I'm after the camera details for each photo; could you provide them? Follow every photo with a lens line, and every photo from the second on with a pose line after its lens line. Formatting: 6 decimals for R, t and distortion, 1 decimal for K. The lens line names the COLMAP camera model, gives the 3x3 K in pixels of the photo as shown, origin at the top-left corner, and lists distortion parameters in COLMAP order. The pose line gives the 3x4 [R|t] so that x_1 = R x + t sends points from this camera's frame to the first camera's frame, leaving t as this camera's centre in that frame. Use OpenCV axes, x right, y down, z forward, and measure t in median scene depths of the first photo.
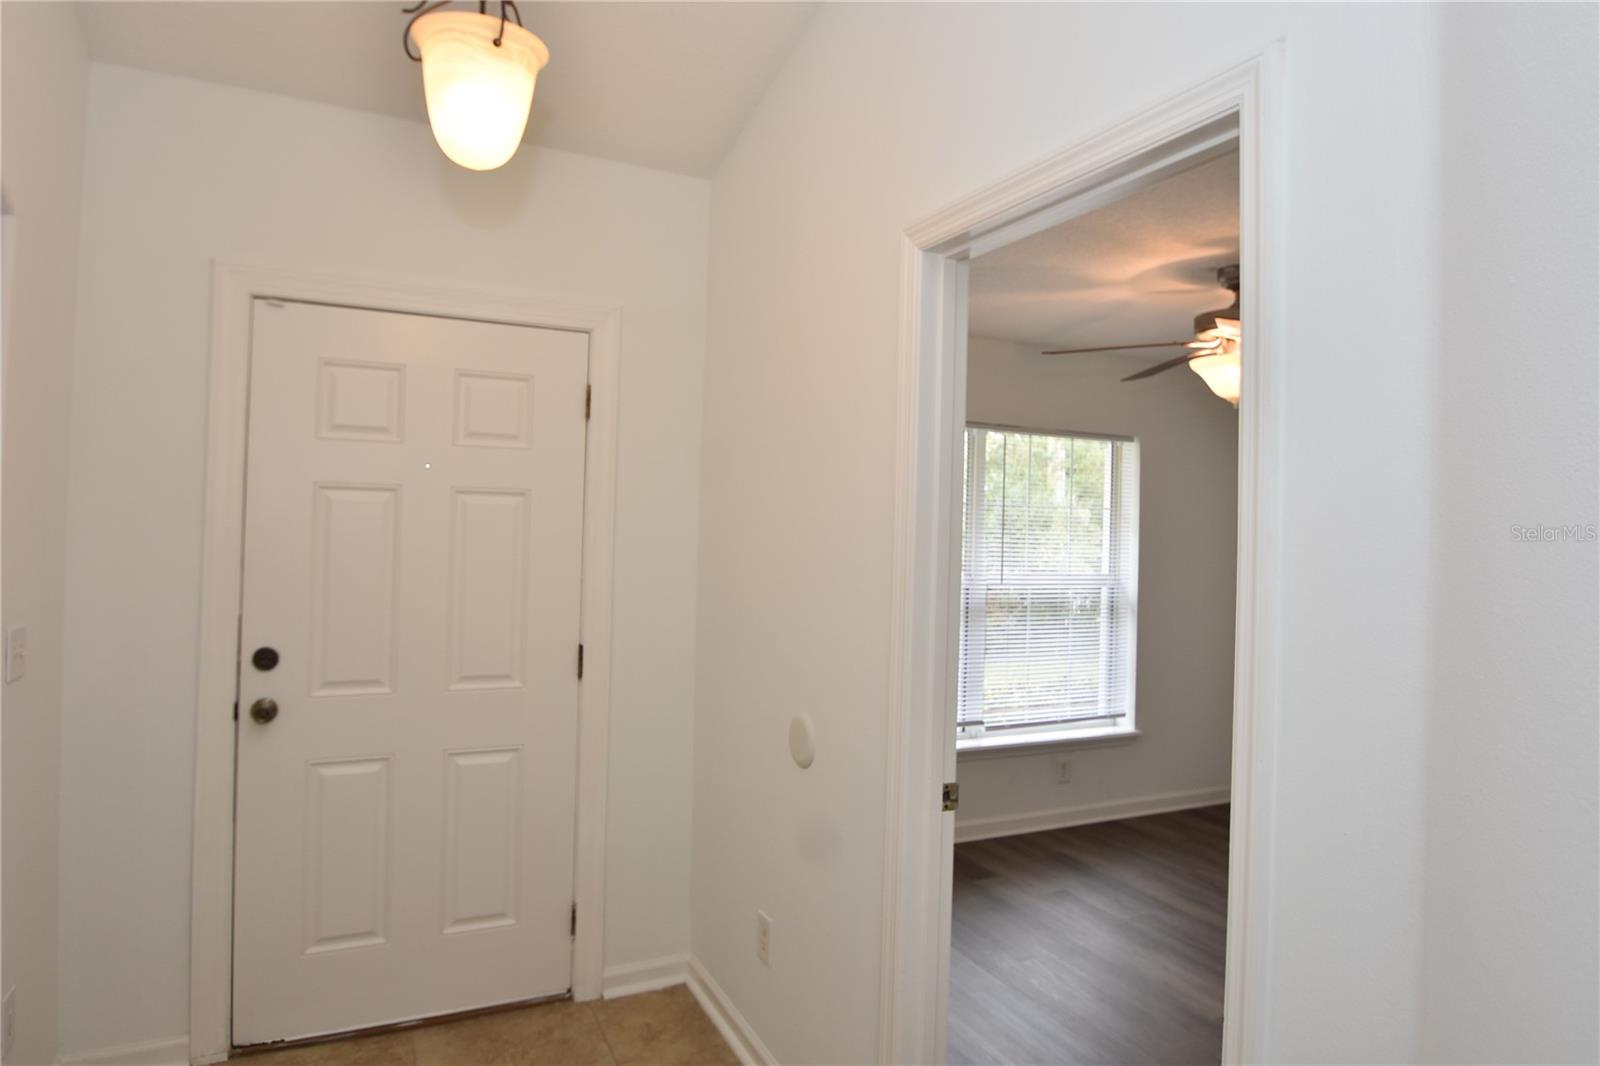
lens RADIAL K [[939.5, 0, 804.5], [0, 939.5, 509.0], [0, 0, 1]] dist [-0.023963, -0.004215]
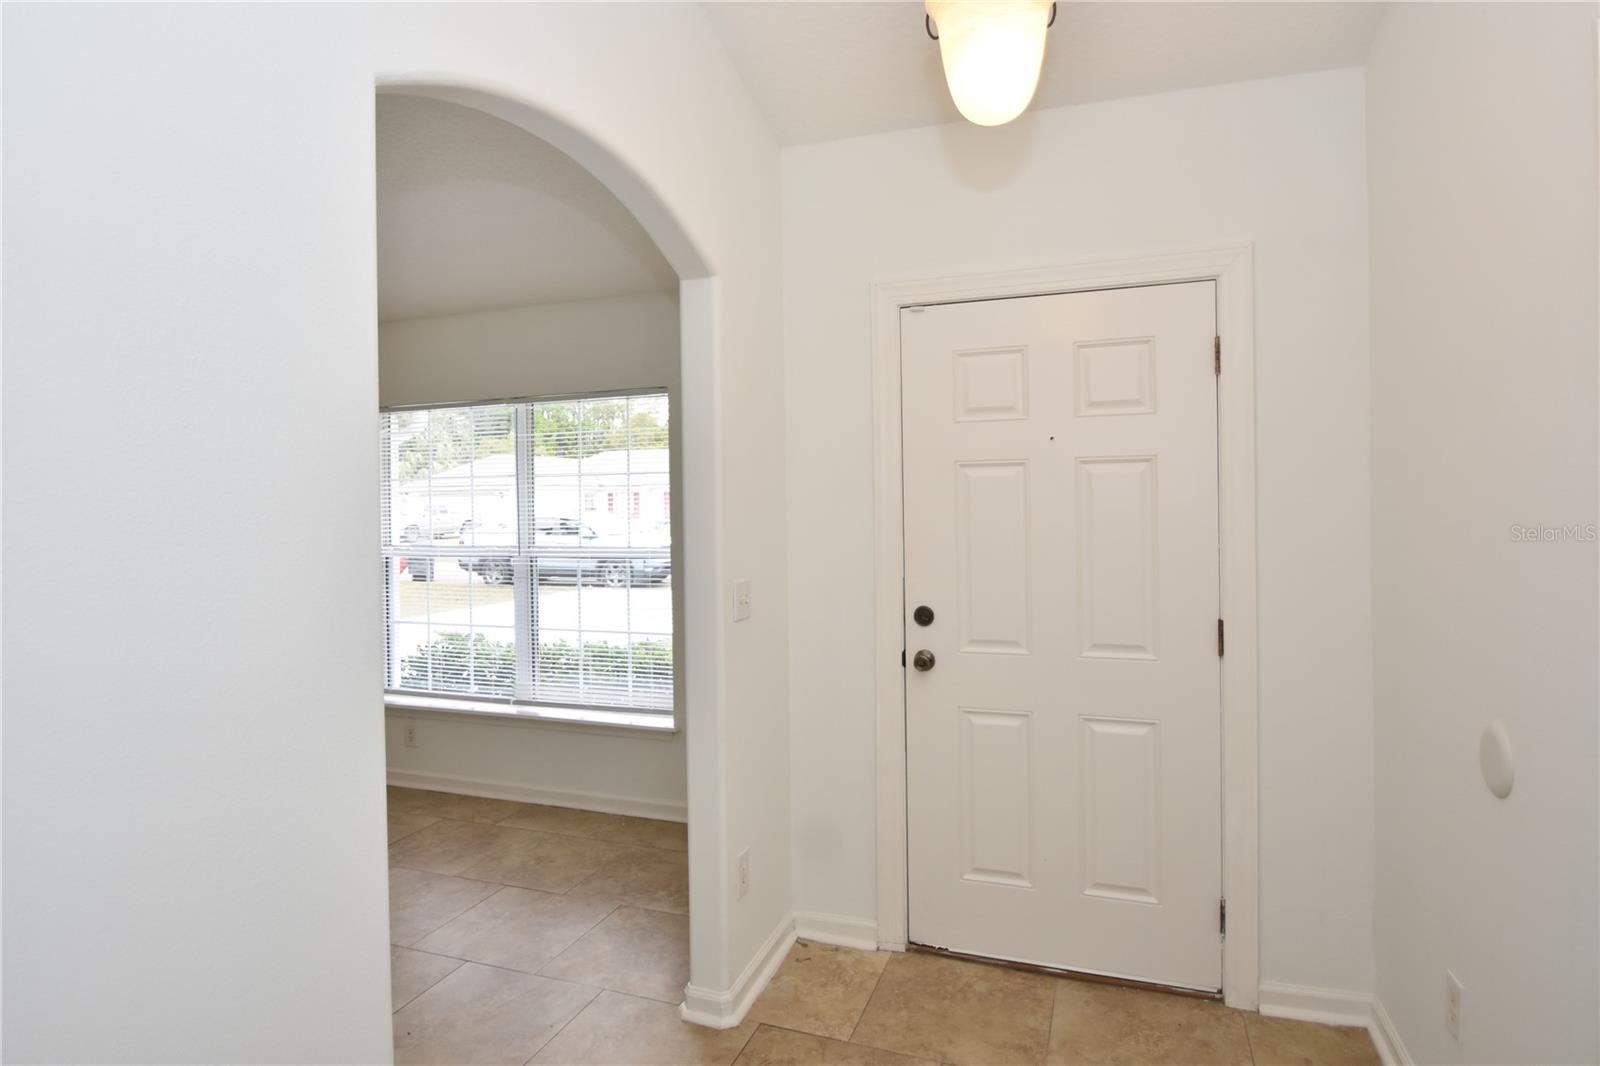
lens RADIAL K [[873.8, 0, 800.2], [0, 873.8, 509.5], [0, 0, 1]] dist [-0.004706, -0.018123]
pose [[0.702829, -0.032509, -0.710616, 0.087258], [0.043168, 0.999063, -0.003010, 0.022745], [0.710048, -0.028561, 0.703574, 0.113859]]
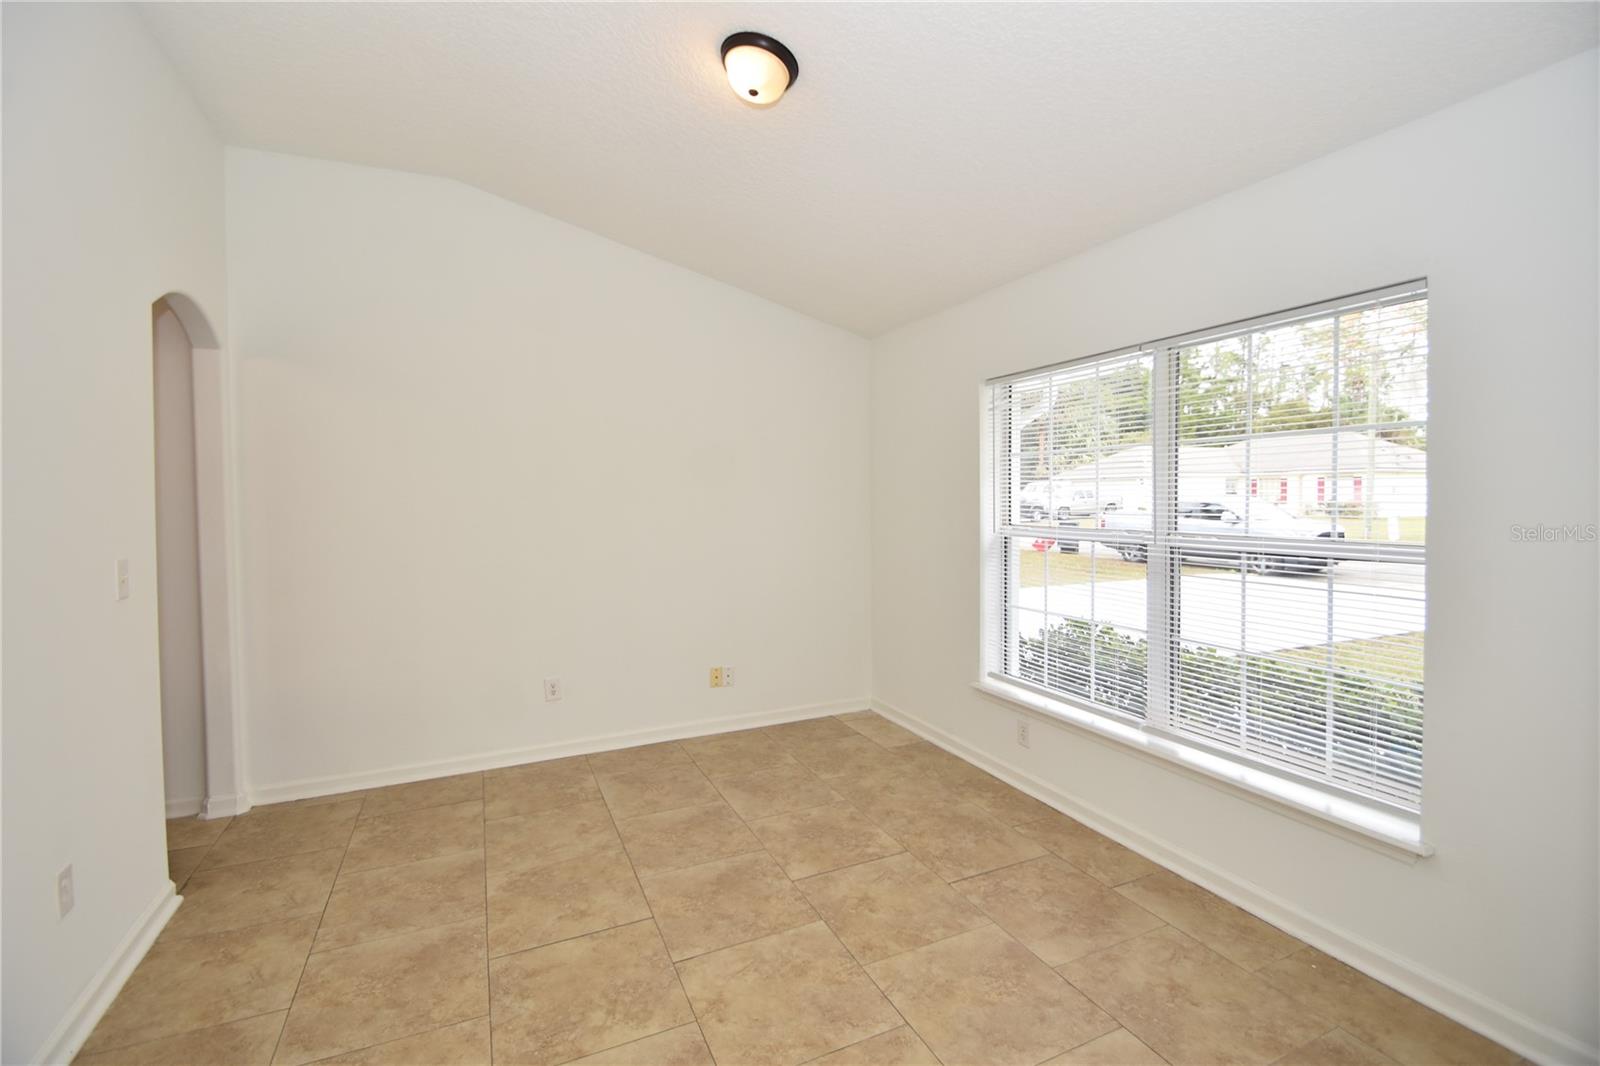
lens RADIAL K [[698.5, 0, 798.6], [0, 698.5, 507.4], [0, 0, 1]] dist [0.013659, -0.015870]
pose [[-0.006442, -0.008981, -0.999939, -0.399454], [0.016774, 0.999818, -0.009088, 0.027673], [0.999839, -0.016831, -0.006290, 0.362945]]
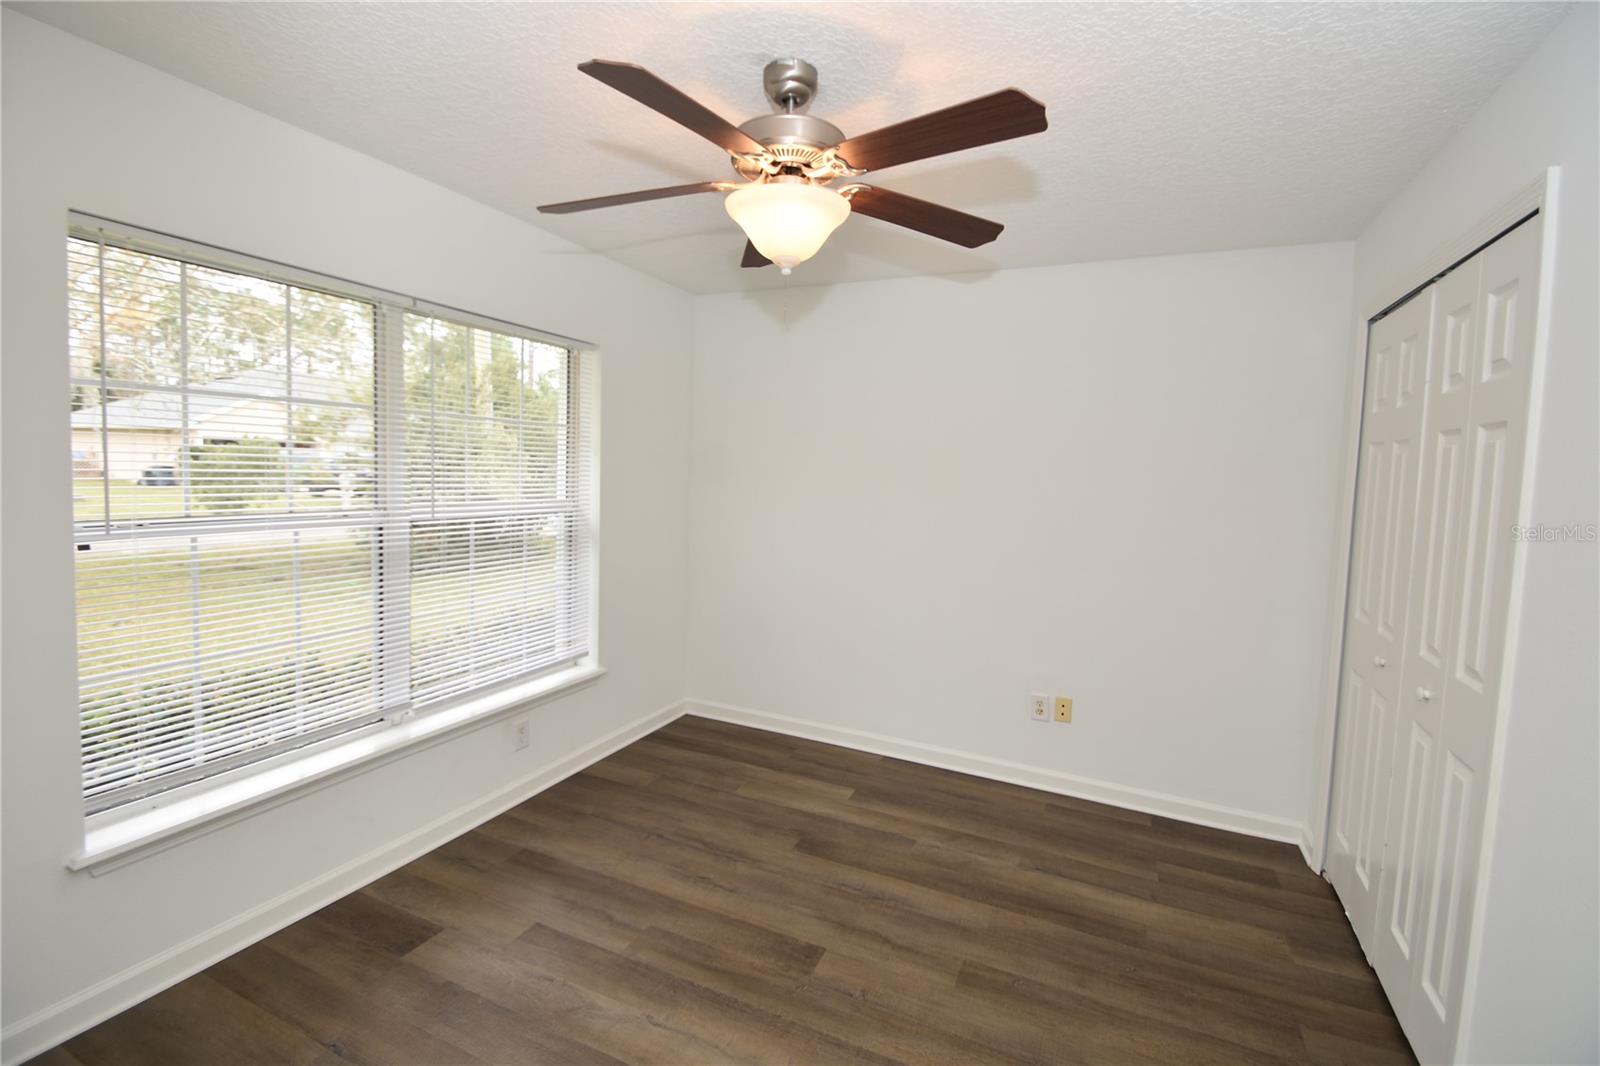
lens RADIAL K [[698.5, 0, 798.6], [0, 698.5, 507.4], [0, 0, 1]] dist [0.013659, -0.015870]
pose [[0.772302, -0.042457, 0.633835, 0.139845], [-0.016759, 0.996055, 0.087141, 0.028587], [-0.635035, -0.077922, 0.768544, 0.663356]]
